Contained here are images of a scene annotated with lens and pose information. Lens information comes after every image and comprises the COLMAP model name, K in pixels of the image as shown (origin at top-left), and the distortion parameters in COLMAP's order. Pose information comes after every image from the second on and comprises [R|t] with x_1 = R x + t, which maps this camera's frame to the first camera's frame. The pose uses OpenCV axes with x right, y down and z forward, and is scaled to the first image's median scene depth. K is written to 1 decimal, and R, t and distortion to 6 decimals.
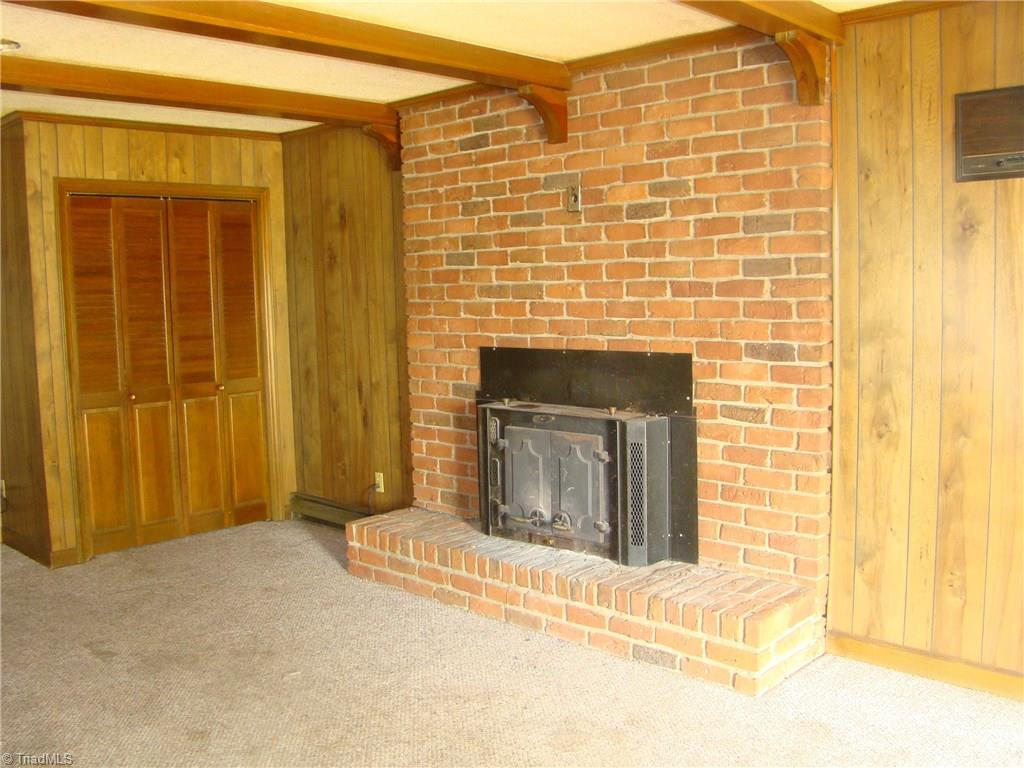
lens RADIAL K [[968.0, 0, 513.3], [0, 968.0, 379.7], [0, 0, 1]] dist [-0.188231, 0.157937]
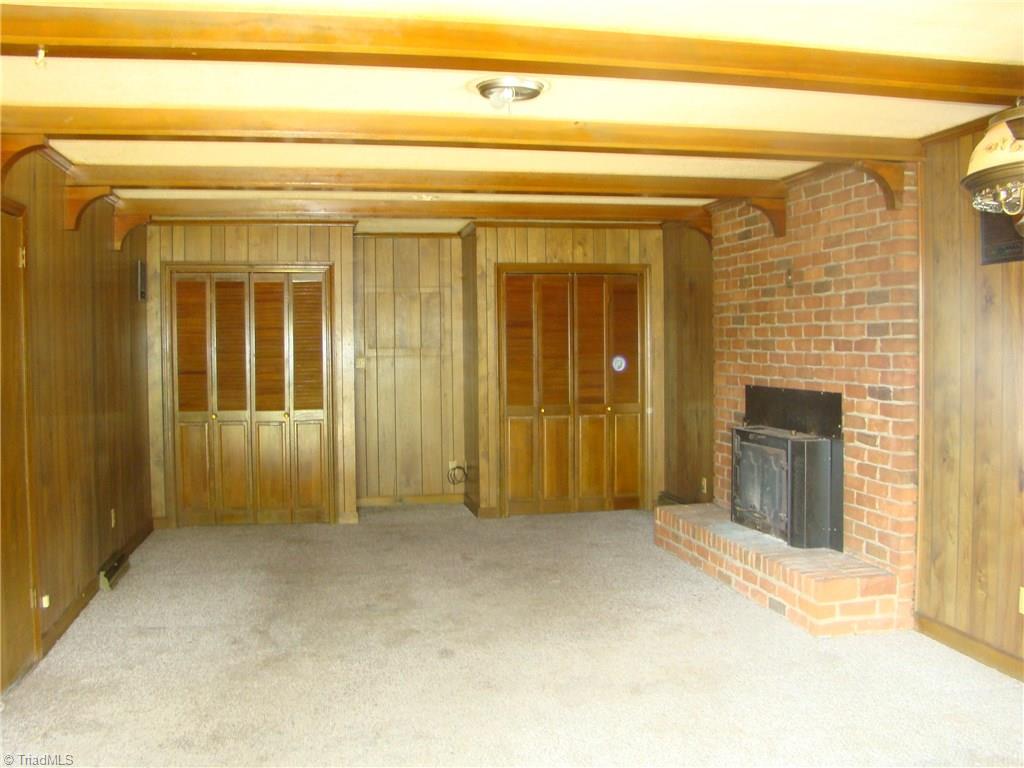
lens RADIAL K [[968.0, 0, 513.3], [0, 968.0, 379.7], [0, 0, 1]] dist [-0.188231, 0.157937]
pose [[0.820312, 0.038054, -0.570649, 0.535261], [-0.065325, 0.997488, -0.027387, 0.019500], [0.568173, 0.059744, 0.820738, -0.333325]]
